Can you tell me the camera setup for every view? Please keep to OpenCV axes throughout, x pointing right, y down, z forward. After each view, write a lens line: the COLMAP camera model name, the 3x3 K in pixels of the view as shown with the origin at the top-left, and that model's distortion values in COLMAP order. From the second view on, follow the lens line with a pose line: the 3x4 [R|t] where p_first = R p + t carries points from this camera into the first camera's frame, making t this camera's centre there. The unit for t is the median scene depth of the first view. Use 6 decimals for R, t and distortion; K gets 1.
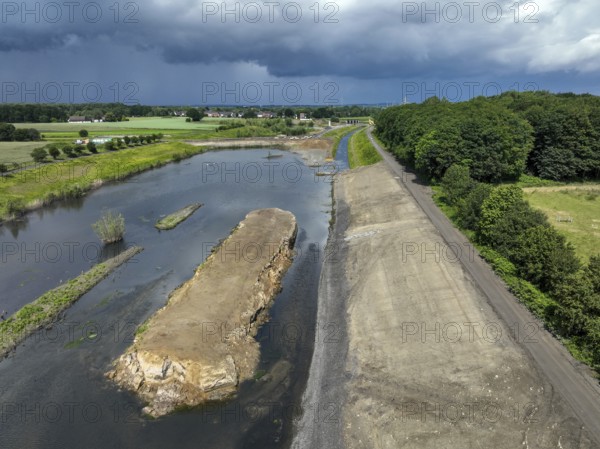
lens RADIAL K [[421.0, 0, 300.0], [0, 421.0, 224.5], [0, 0, 1]] dist [0.000088, 0.002228]
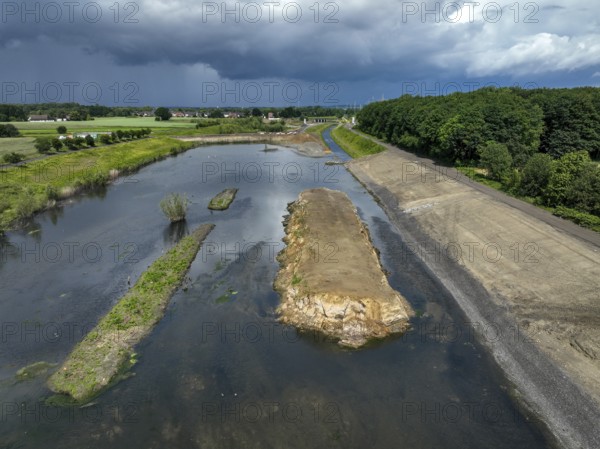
lens RADIAL K [[421.0, 0, 300.0], [0, 421.0, 224.5], [0, 0, 1]] dist [0.000088, 0.002228]
pose [[0.994857, -0.027905, 0.097365, -0.186200], [0.028361, 0.999592, -0.003308, 0.045485], [-0.097233, 0.006053, 0.995243, -0.020009]]
